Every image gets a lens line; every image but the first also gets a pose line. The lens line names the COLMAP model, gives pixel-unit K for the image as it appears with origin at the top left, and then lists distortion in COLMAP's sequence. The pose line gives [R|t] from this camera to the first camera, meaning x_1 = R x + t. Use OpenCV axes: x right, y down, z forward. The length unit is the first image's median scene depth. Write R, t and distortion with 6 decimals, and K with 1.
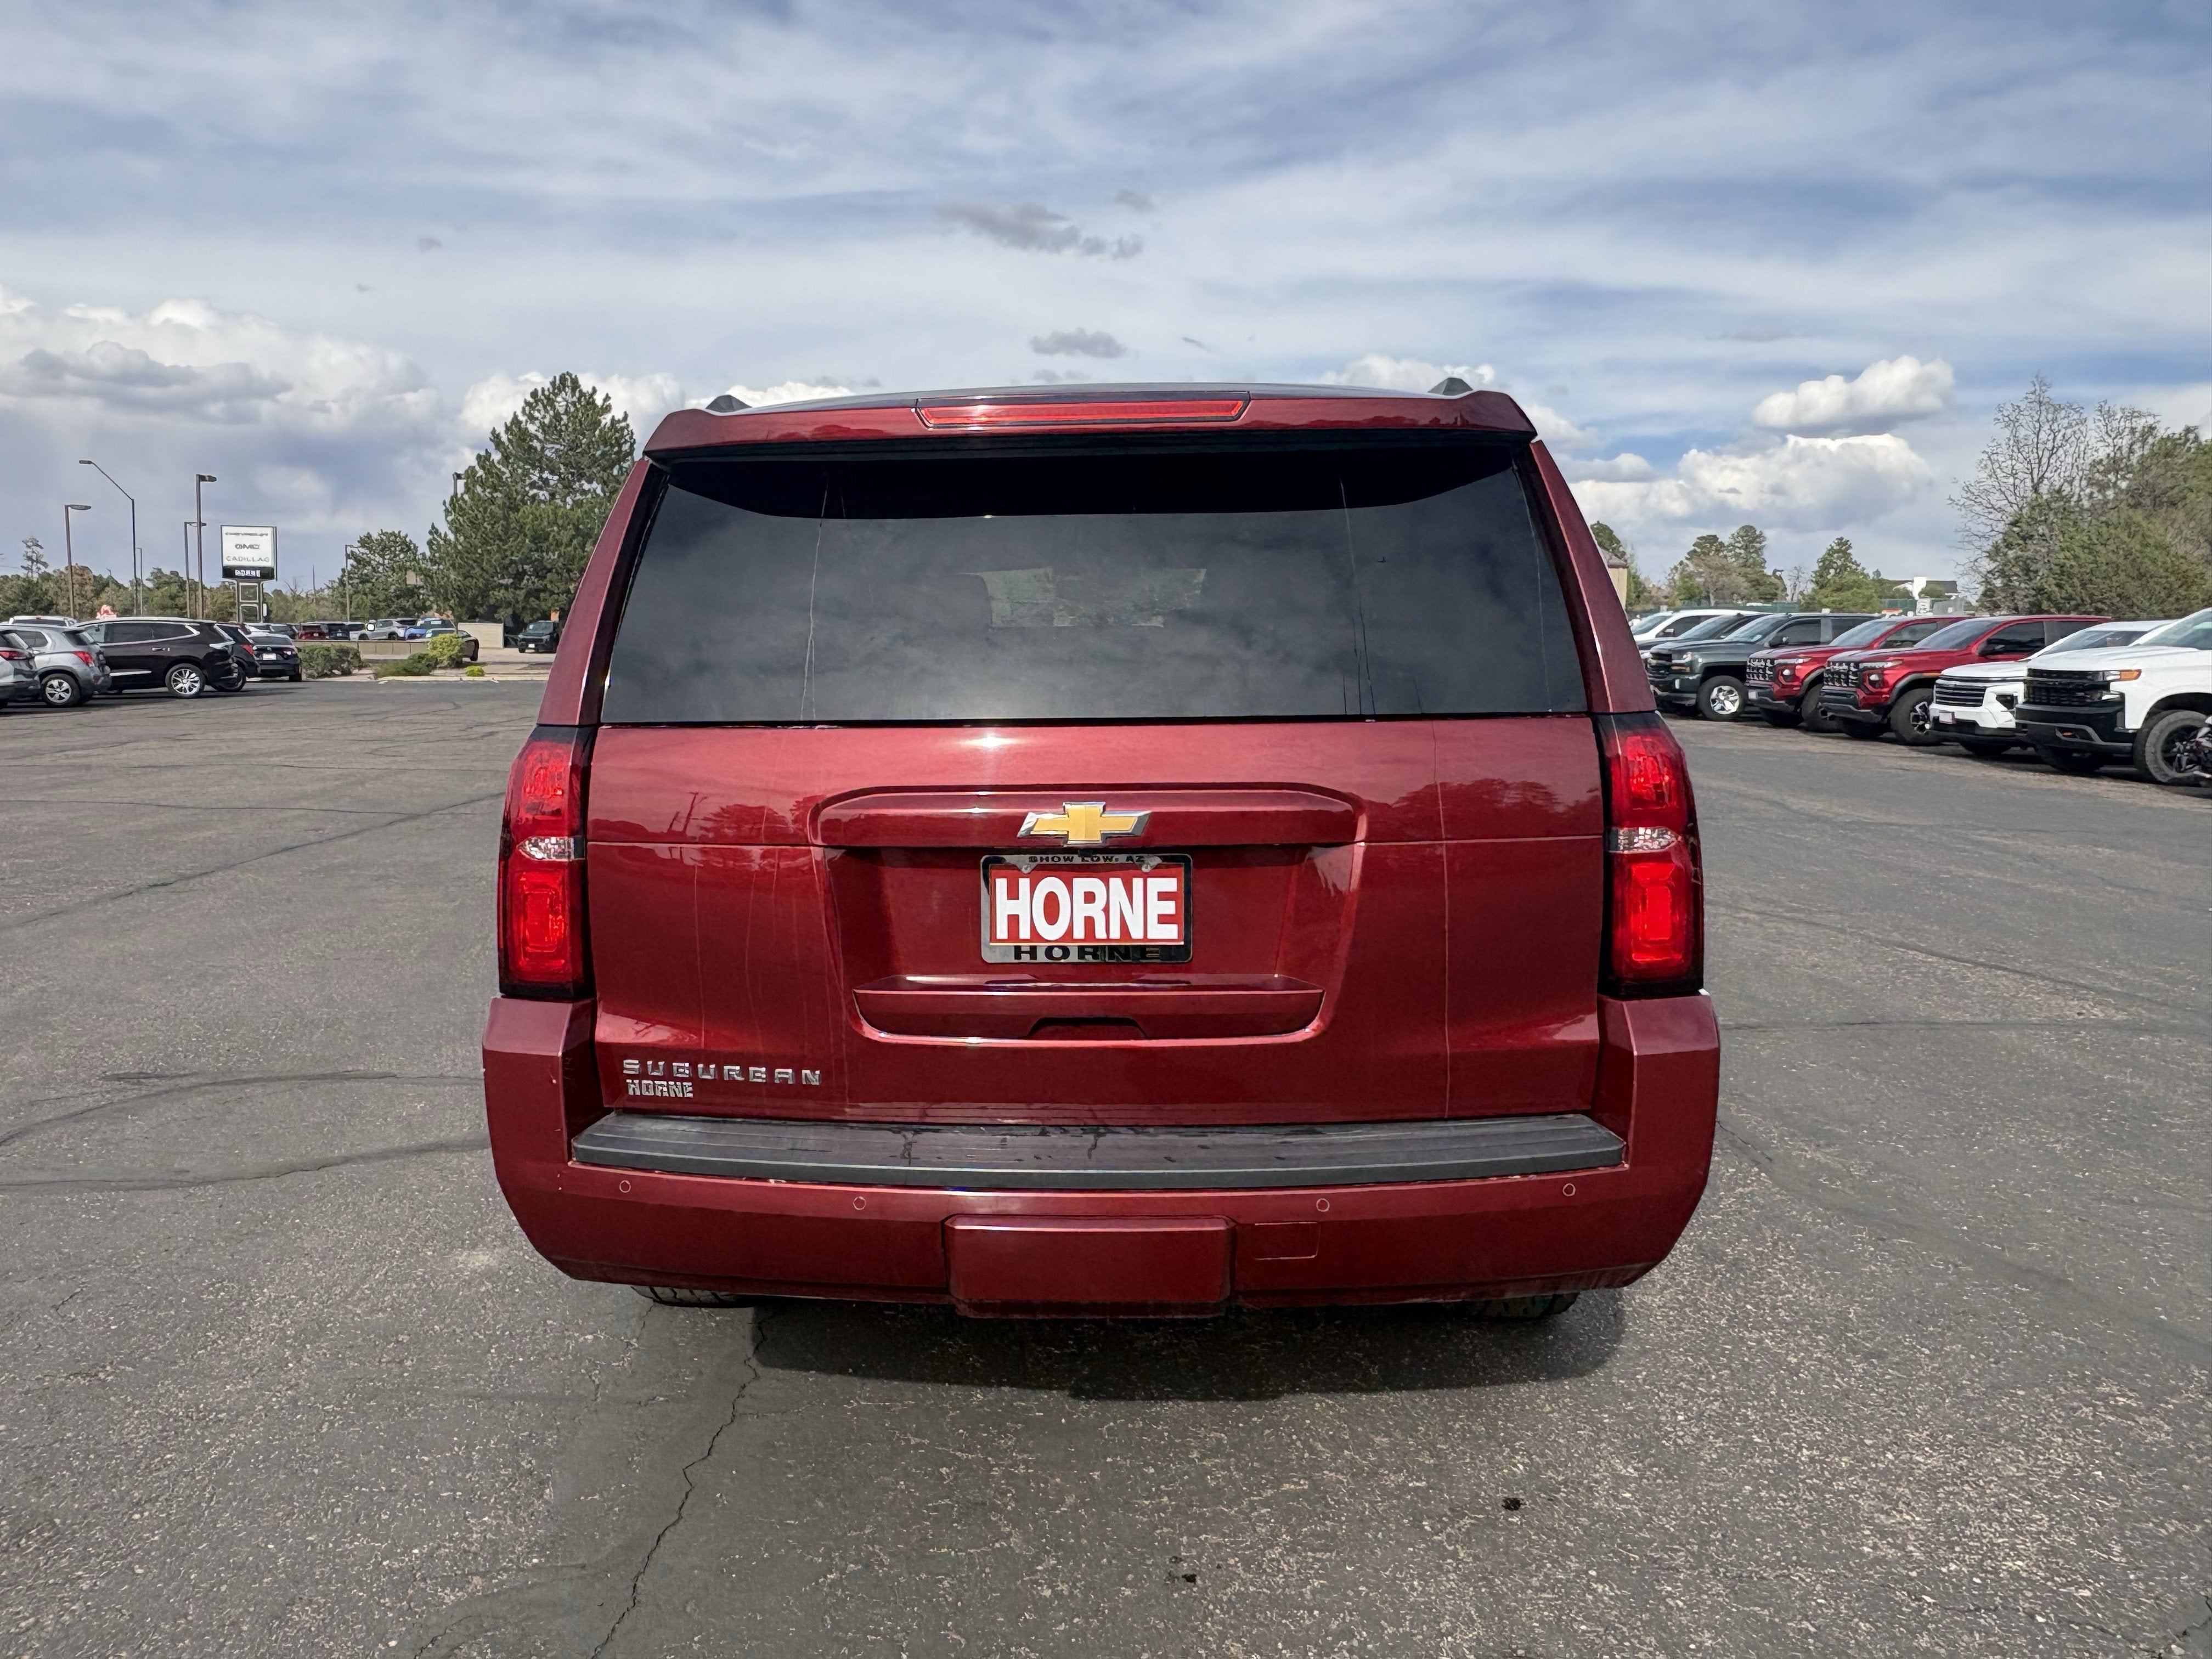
lens RADIAL K [[1670.7, 0, 1010.7], [0, 1670.7, 832.3], [0, 0, 1]] dist [-0.006043, 0.005141]
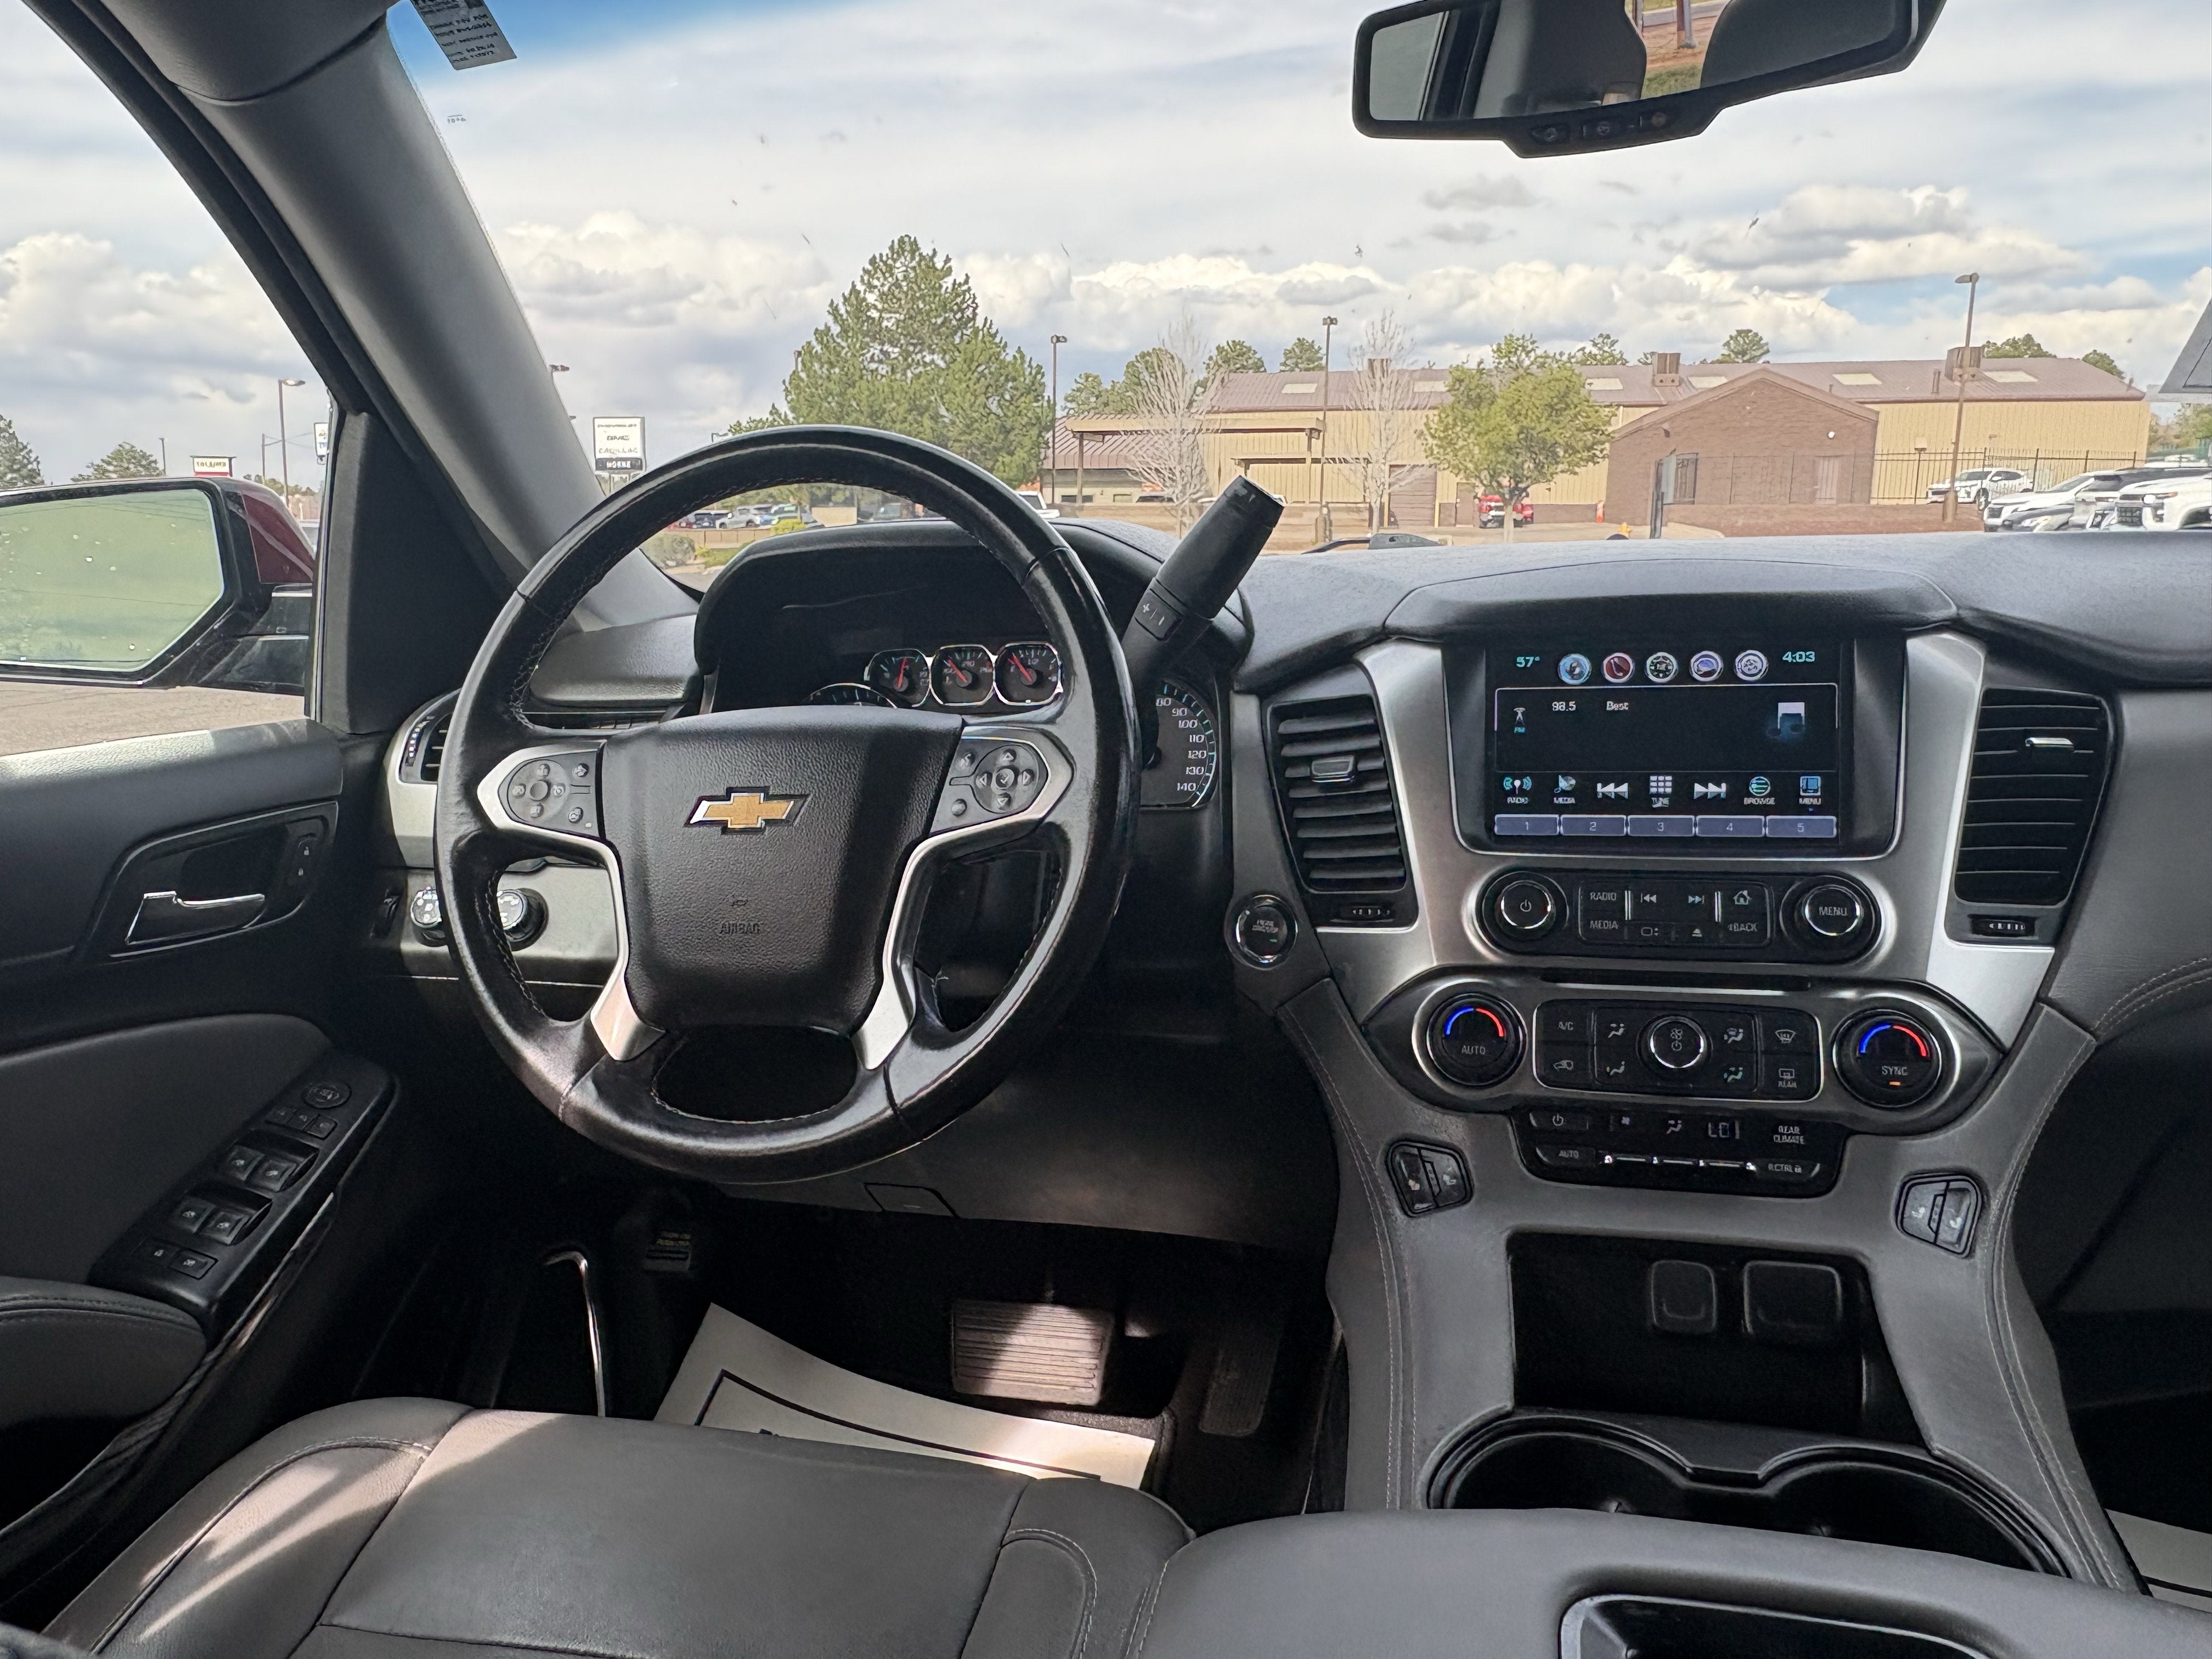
lens RADIAL K [[1670.7, 0, 1010.7], [0, 1670.7, 832.3], [0, 0, 1]] dist [-0.006043, 0.005141]
pose [[0.975009, 0.014290, -0.221704, 0.048332], [0.001889, 0.997360, 0.072591, -0.094747], [0.222156, -0.071196, 0.972408, 0.853373]]
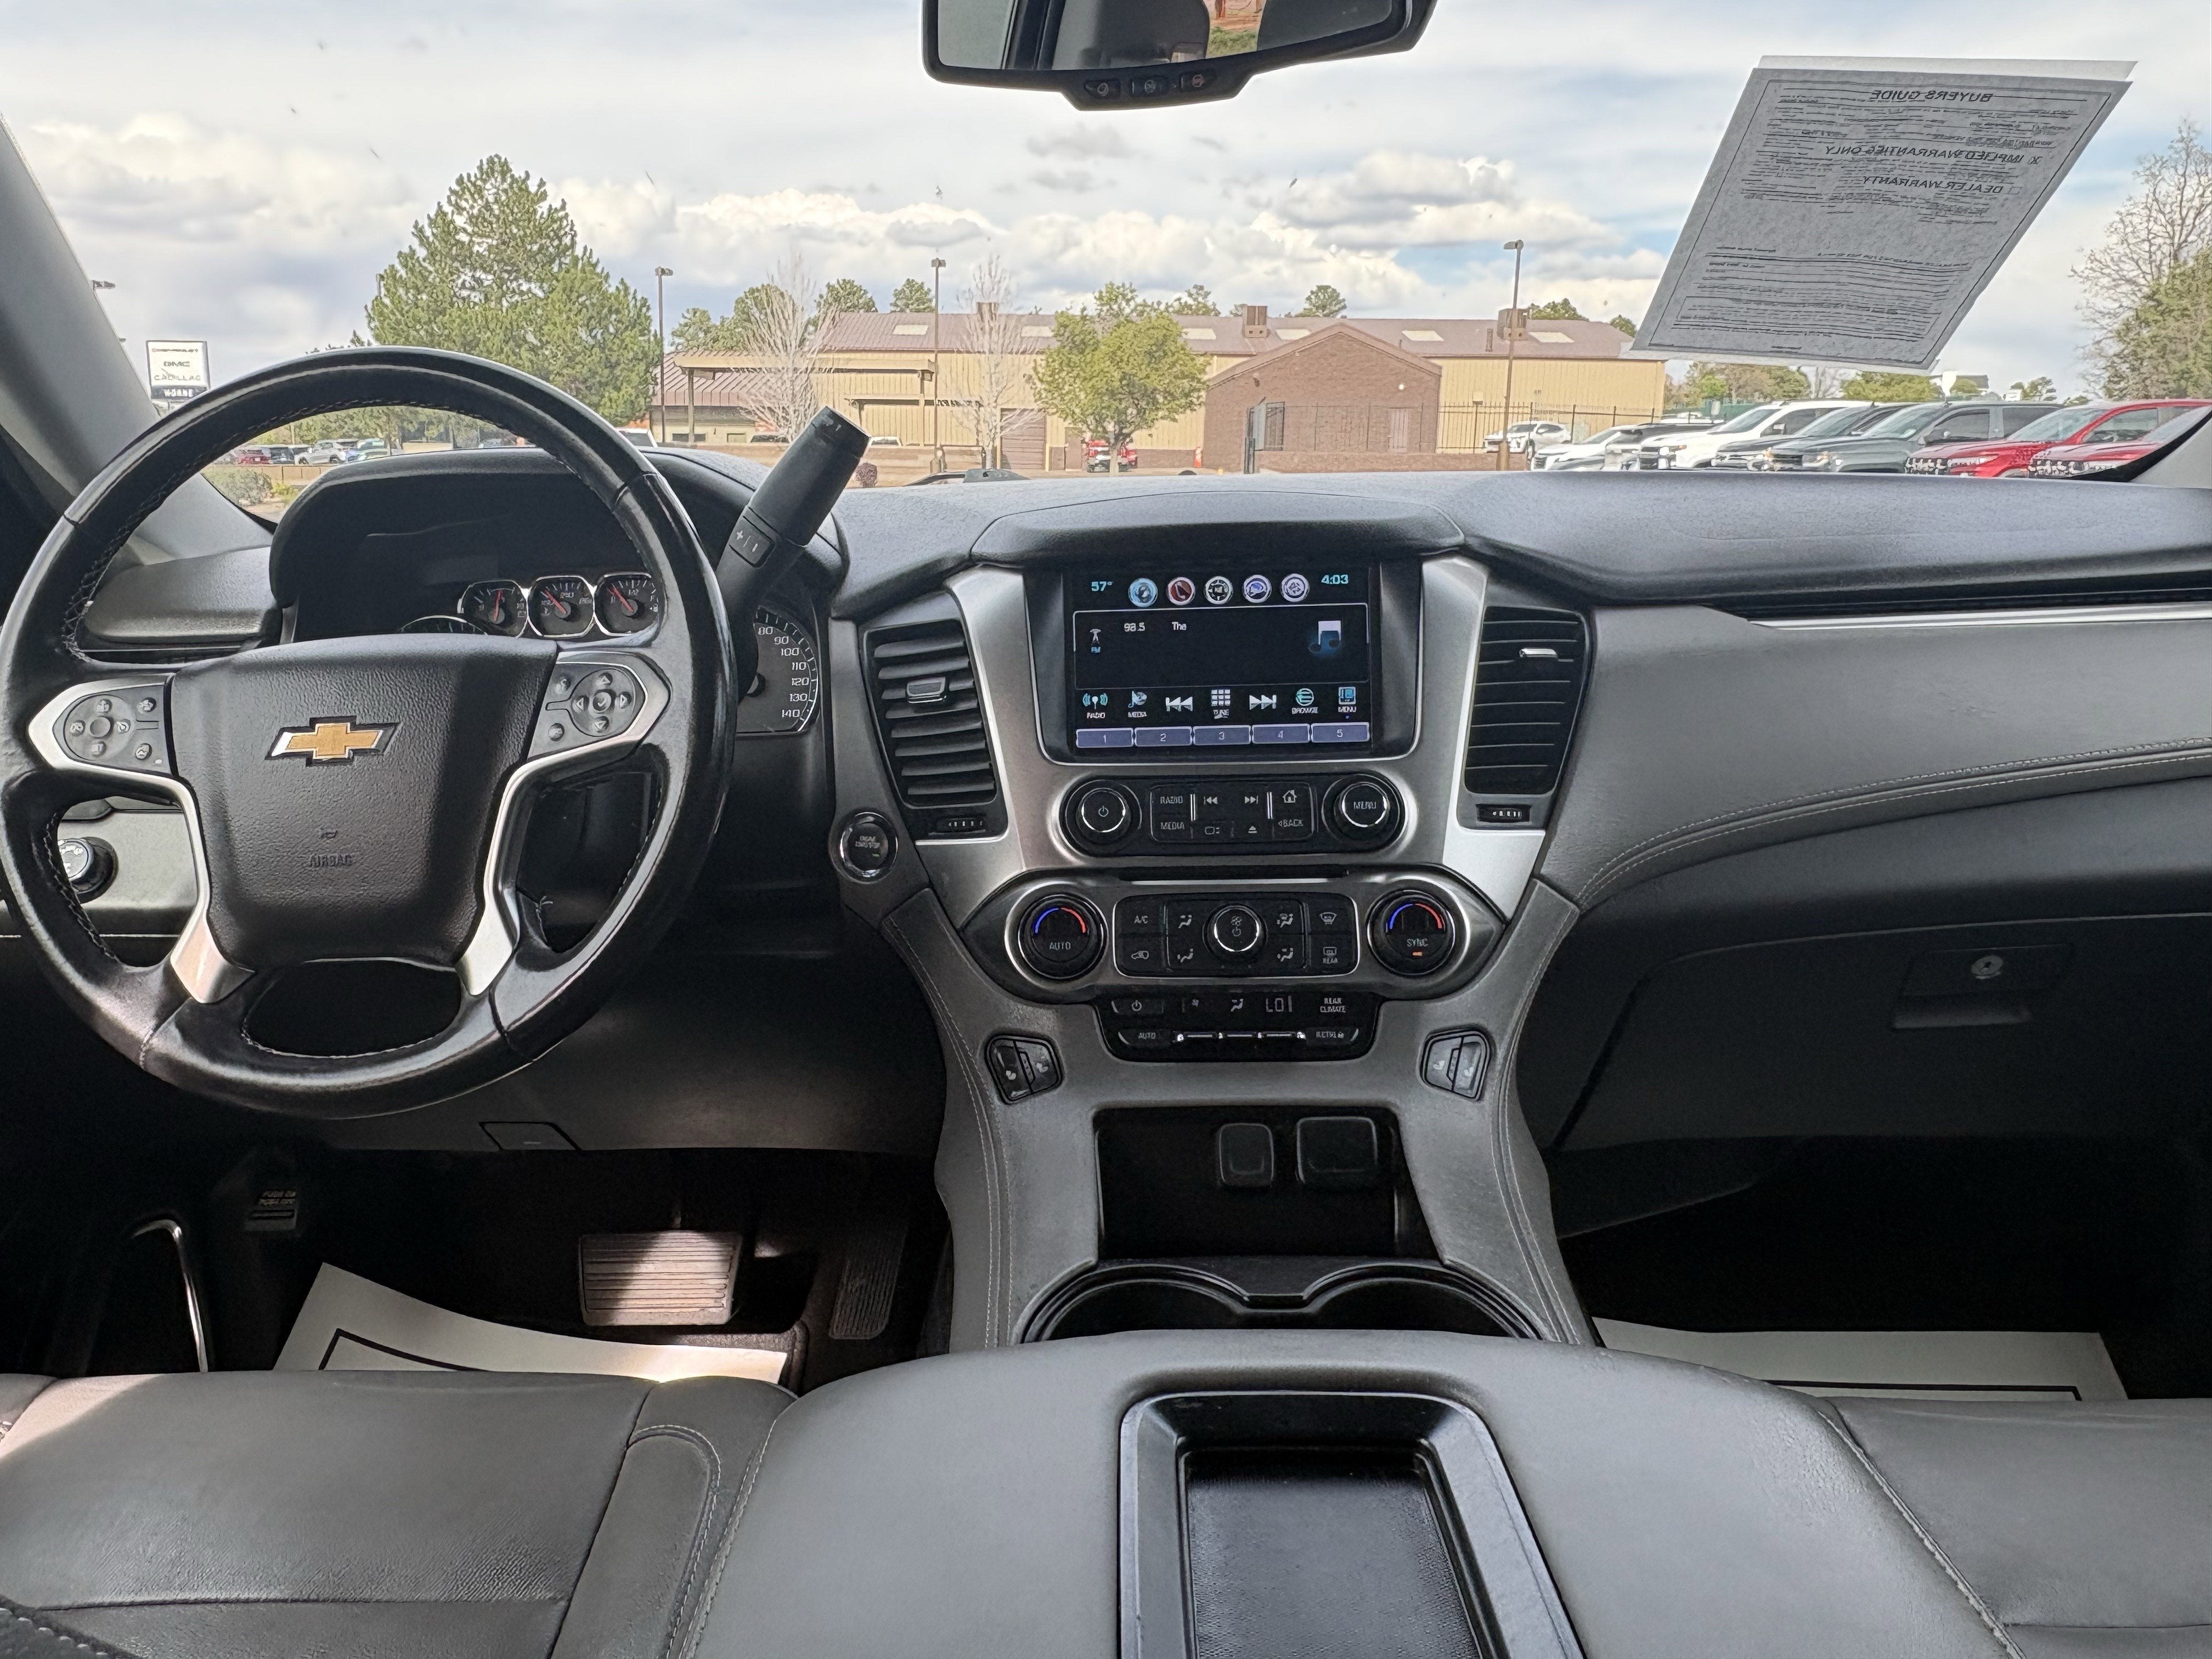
lens RADIAL K [[1671.4, 0, 1014.1], [0, 1671.4, 830.0], [0, 0, 1]] dist [-0.002522, -0.006289]
pose [[0.999866, -0.016379, -0.000058, 0.055628], [0.016291, 0.994136, 0.106902, -0.090612], [-0.001694, -0.106888, 0.994270, 0.839814]]
